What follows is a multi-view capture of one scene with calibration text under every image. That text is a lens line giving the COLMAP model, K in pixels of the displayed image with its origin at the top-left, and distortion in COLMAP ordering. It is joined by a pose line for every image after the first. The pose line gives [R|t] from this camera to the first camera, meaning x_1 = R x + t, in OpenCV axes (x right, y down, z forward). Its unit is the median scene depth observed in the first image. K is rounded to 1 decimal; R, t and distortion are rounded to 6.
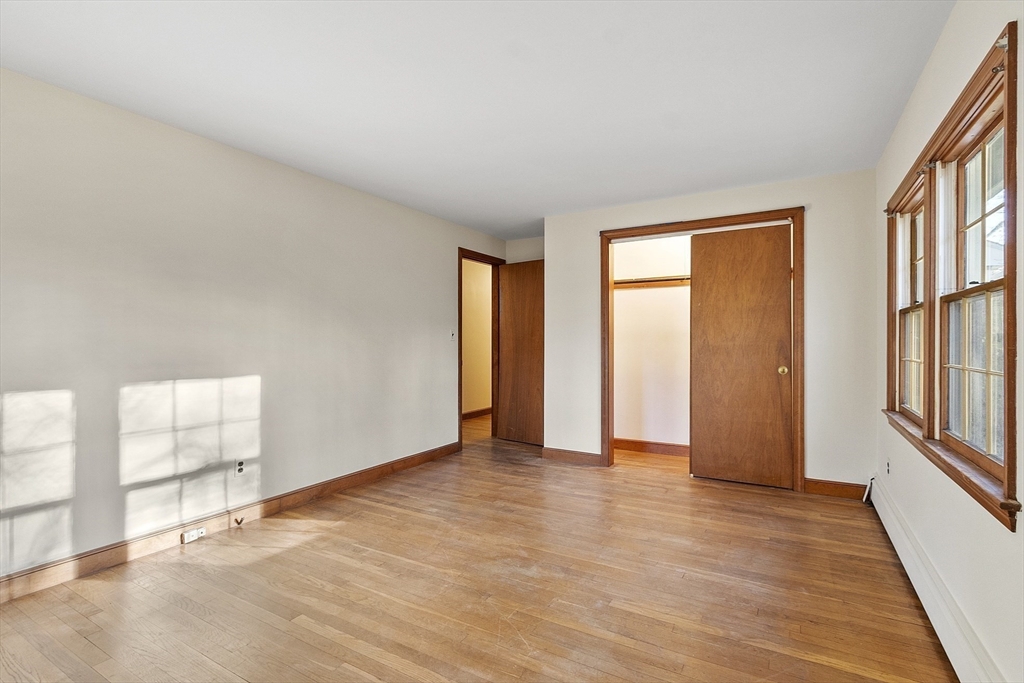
lens RADIAL K [[485.4, 0, 514.4], [0, 485.4, 345.1], [0, 0, 1]] dist [0.004663, -0.027986]
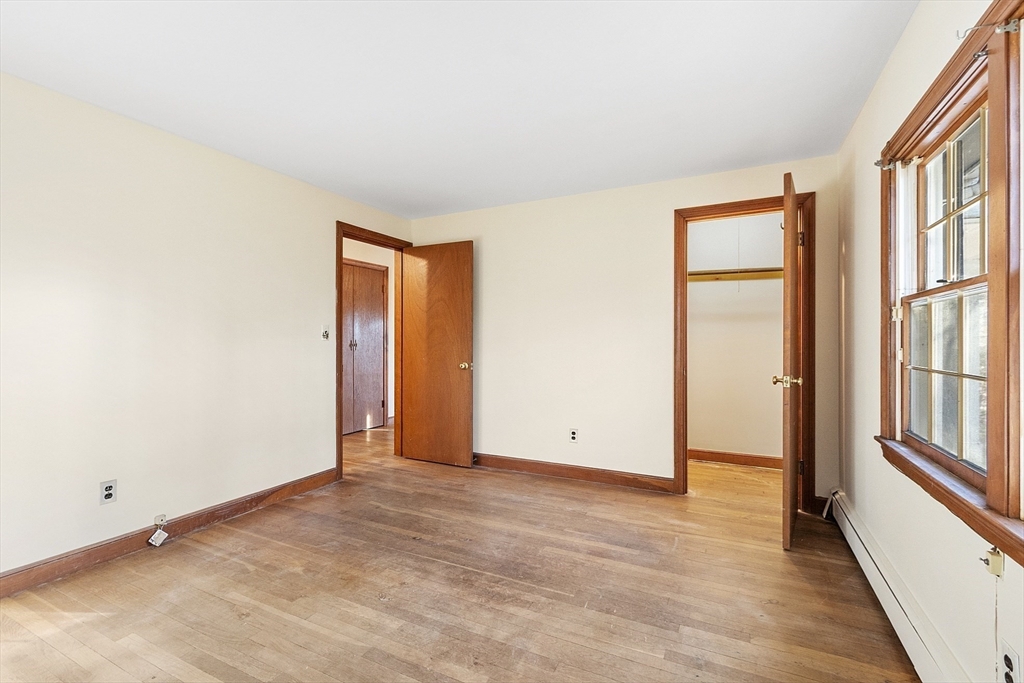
lens RADIAL K [[464.3, 0, 512.8], [0, 464.3, 341.1], [0, 0, 1]] dist [0.001807, -0.000021]
pose [[0.998849, 0.003448, 0.047843, 0.144759], [-0.003030, 0.999957, -0.008814, -0.001201], [-0.047871, 0.008659, 0.998816, 0.253075]]
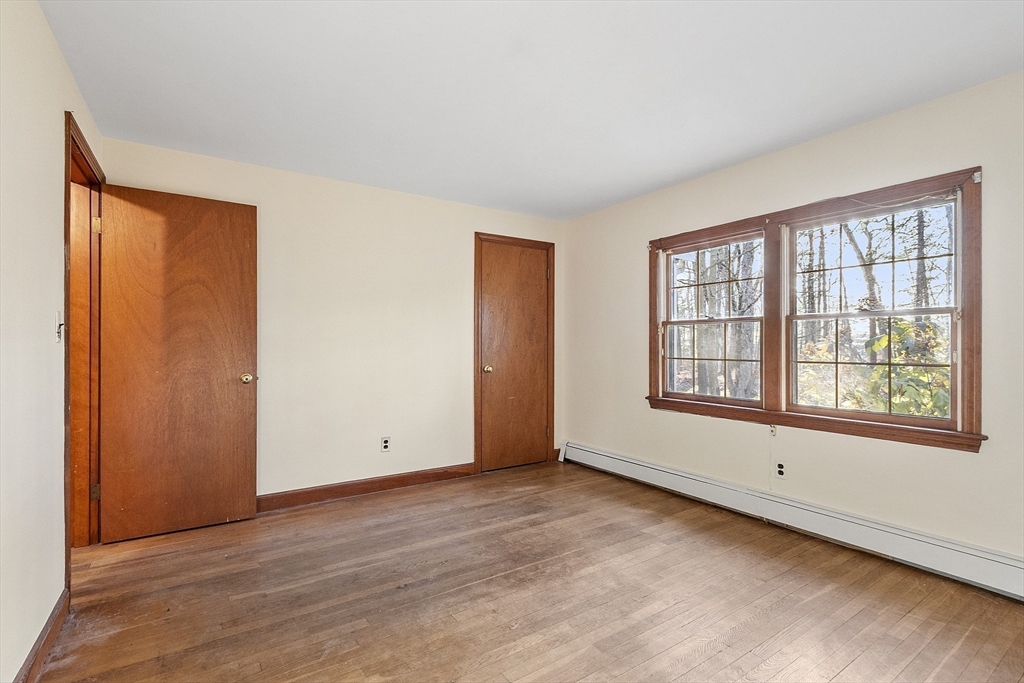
lens RADIAL K [[482.9, 0, 522.3], [0, 482.9, 344.4], [0, 0, 1]] dist [0.000684, -0.000225]
pose [[0.429746, 0.003091, 0.902944, -0.438869], [0.004828, 0.999972, -0.005721, -0.002763], [-0.902937, 0.006818, 0.429719, 0.571578]]
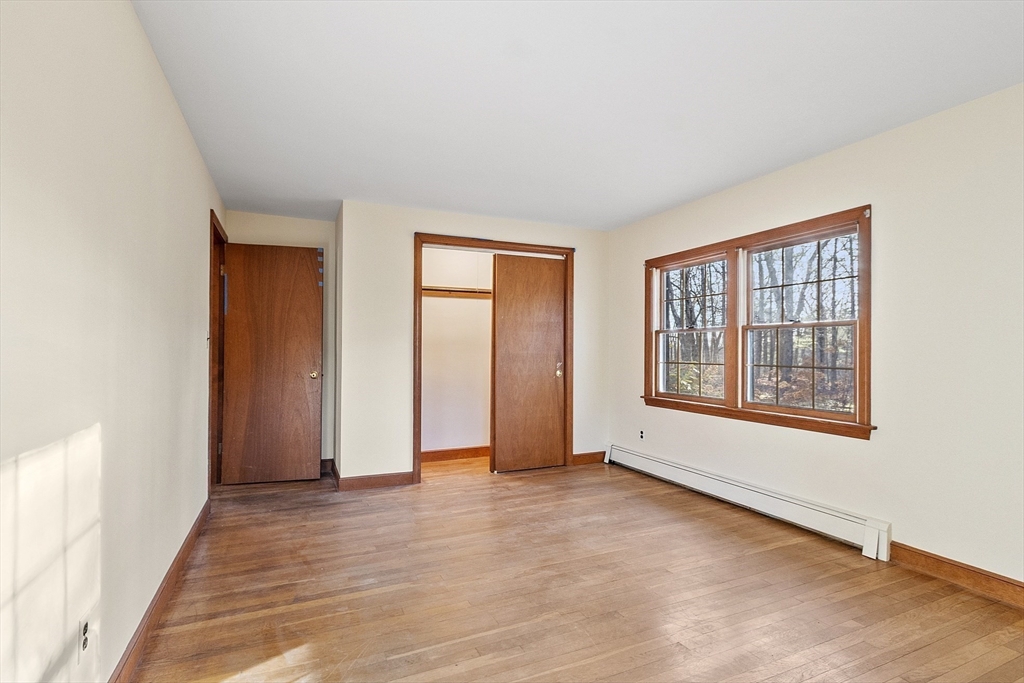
lens RADIAL K [[494.9, 0, 515.4], [0, 494.9, 348.2], [0, 0, 1]] dist [-0.001370, -0.000094]
pose [[0.570350, 0.007663, 0.821366, -0.564290], [0.001071, 0.999949, -0.010072, -0.000812], [-0.821401, 0.006624, 0.570312, 0.342813]]
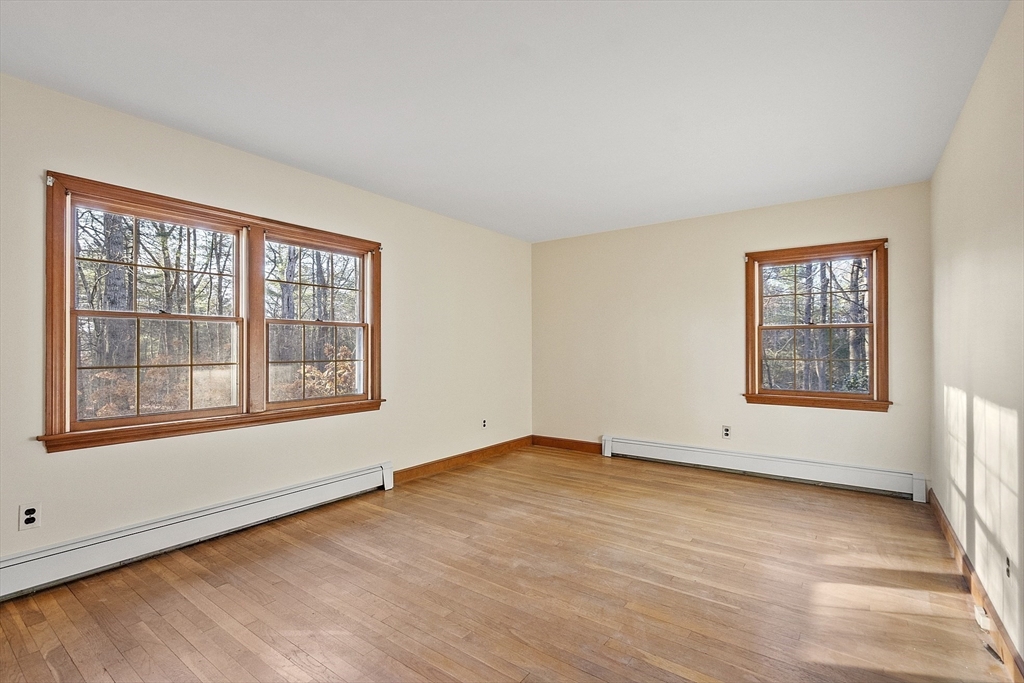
lens RADIAL K [[464.3, 0, 512.8], [0, 464.3, 341.1], [0, 0, 1]] dist [0.001807, -0.000021]
pose [[-0.994449, 0.003819, 0.105146, -0.038783], [0.003509, 0.999989, -0.003135, -0.010437], [-0.105157, -0.002748, -0.994452, 1.277187]]
